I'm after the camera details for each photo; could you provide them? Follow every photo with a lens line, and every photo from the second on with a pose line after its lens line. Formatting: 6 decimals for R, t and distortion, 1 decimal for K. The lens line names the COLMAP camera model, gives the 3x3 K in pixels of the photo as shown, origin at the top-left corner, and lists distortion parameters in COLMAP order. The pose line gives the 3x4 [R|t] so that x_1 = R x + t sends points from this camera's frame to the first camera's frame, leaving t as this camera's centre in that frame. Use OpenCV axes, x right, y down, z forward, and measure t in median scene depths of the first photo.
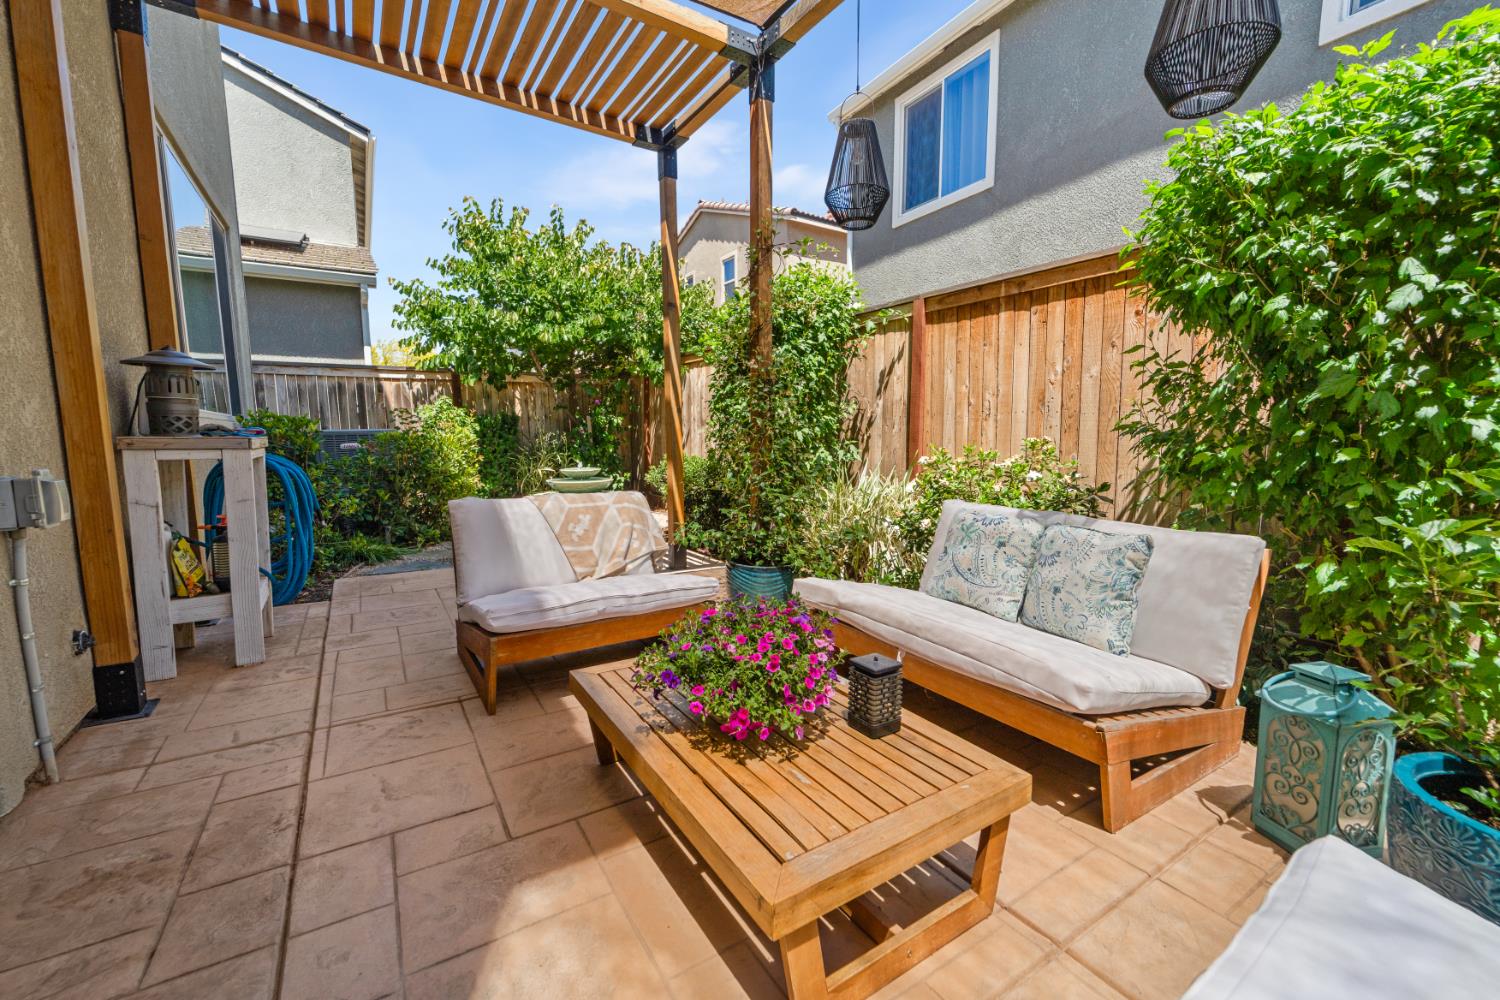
lens RADIAL K [[607.5, 0, 750.0], [0, 607.5, 500.0], [0, 0, 1]] dist [-0.000535, -0.000156]
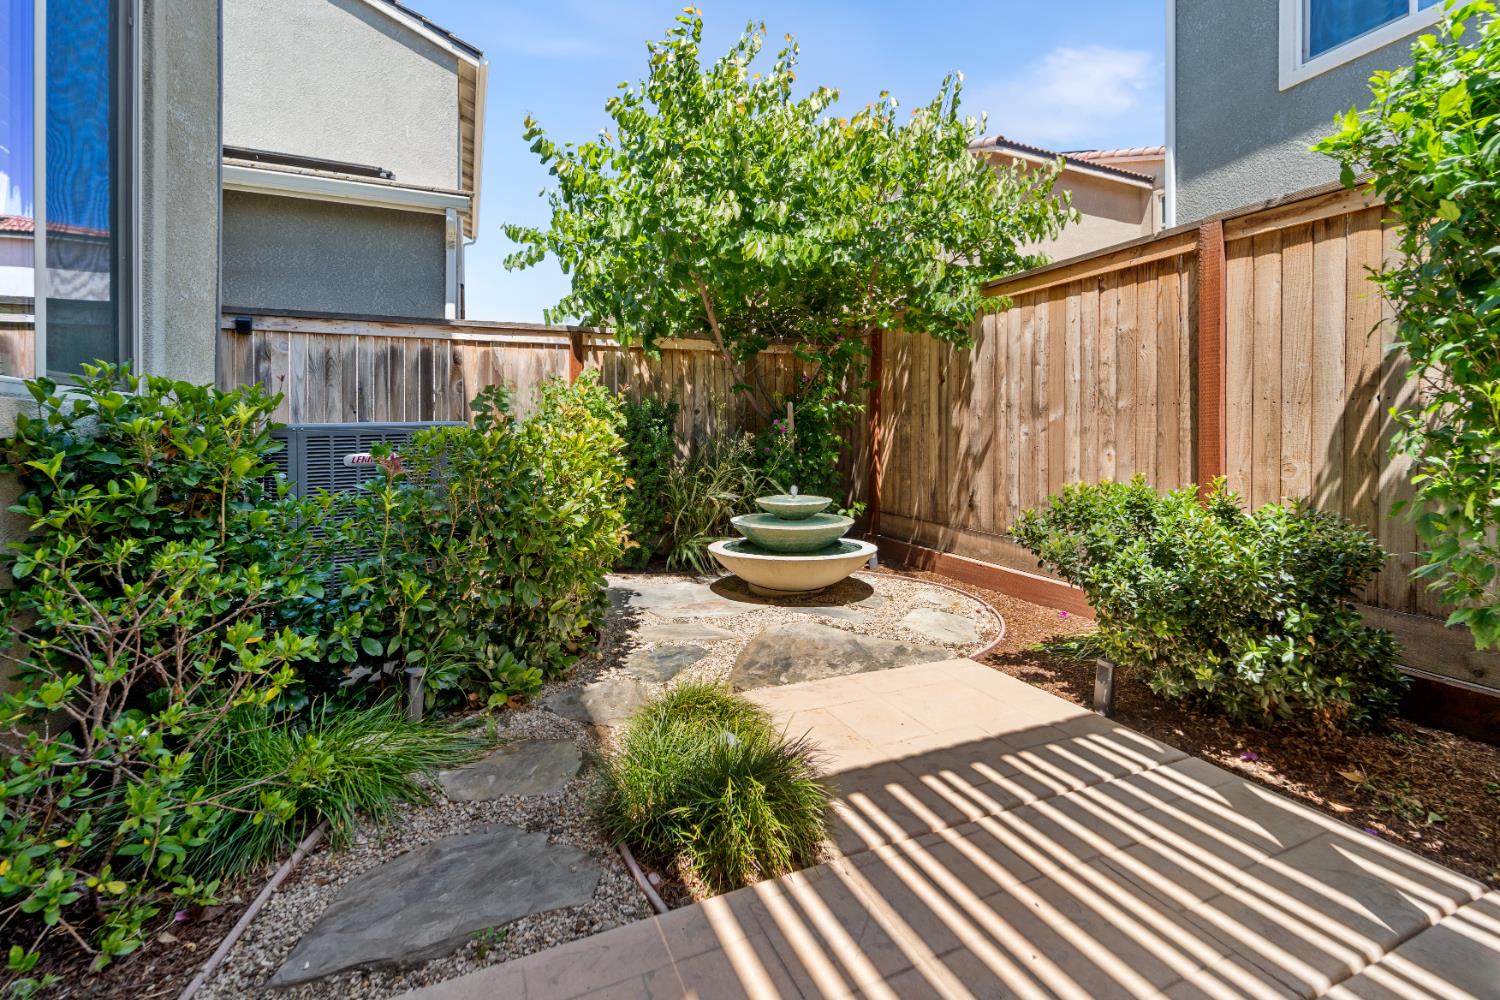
lens RADIAL K [[656.8, 0, 753.0], [0, 656.8, 415.3], [0, 0, 1]] dist [0.001783, 0.000054]
pose [[0.988702, -0.002933, -0.149865, -0.246312], [-0.017713, 0.990516, -0.136248, -0.048931], [0.148843, 0.137363, 0.979274, 0.458290]]
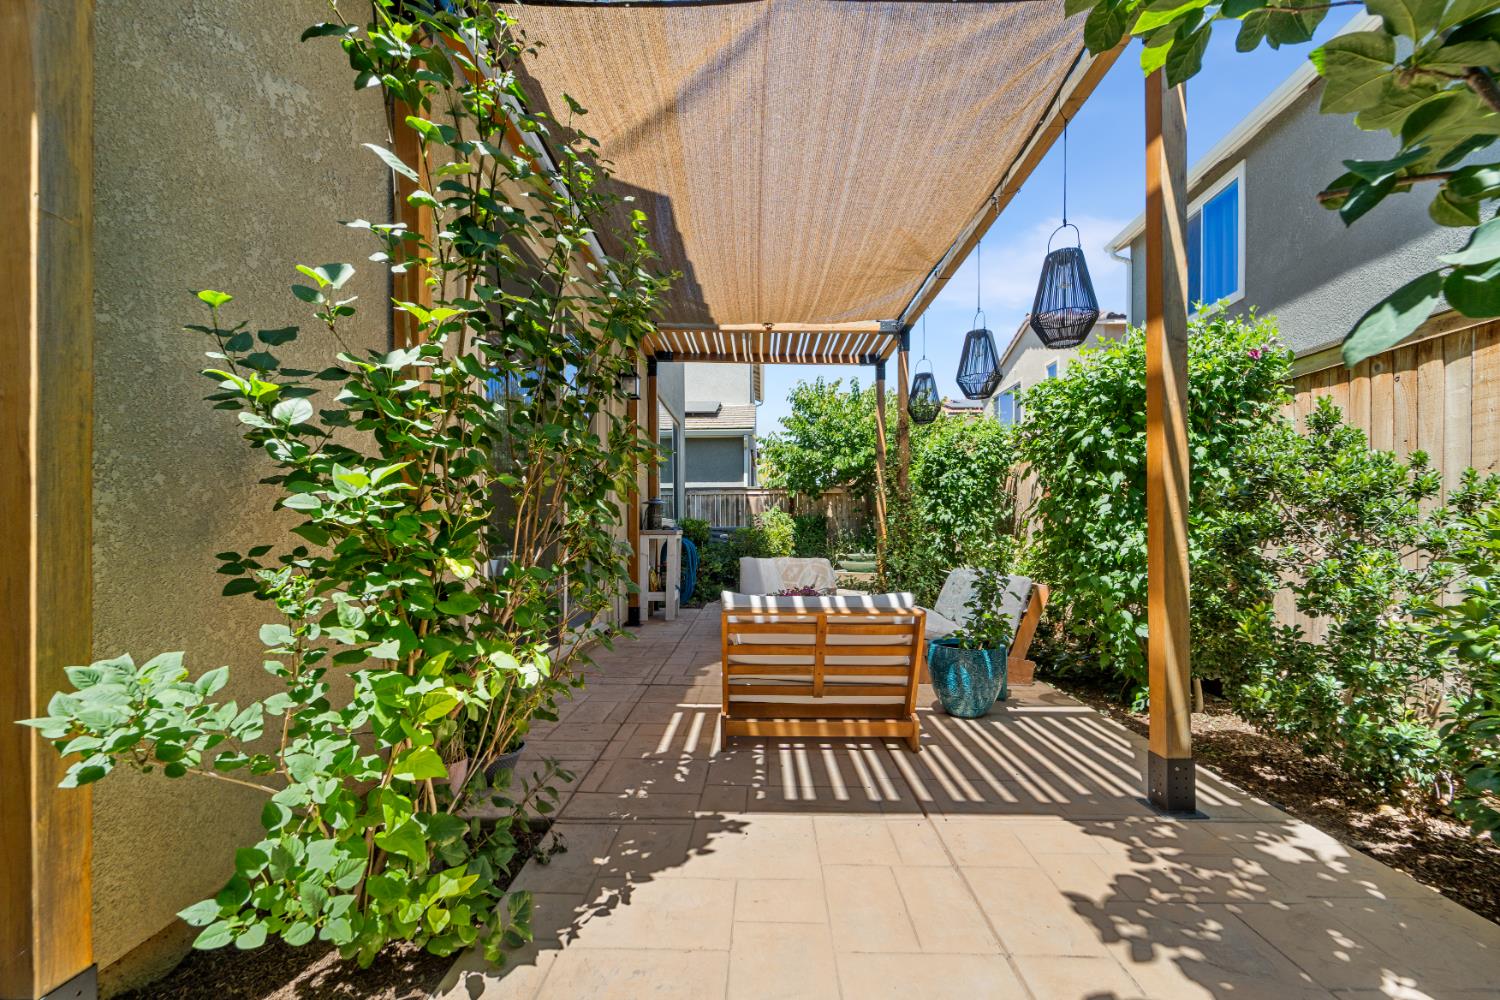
lens RADIAL K [[621.0, 0, 752.8], [0, 621.0, 520.3], [0, 0, 1]] dist [-0.000894, -0.000115]
pose [[0.835716, -0.005772, -0.549132, 0.316580], [-0.062246, 0.992505, -0.105163, 0.039457], [0.545623, 0.122068, 0.829093, -0.357807]]
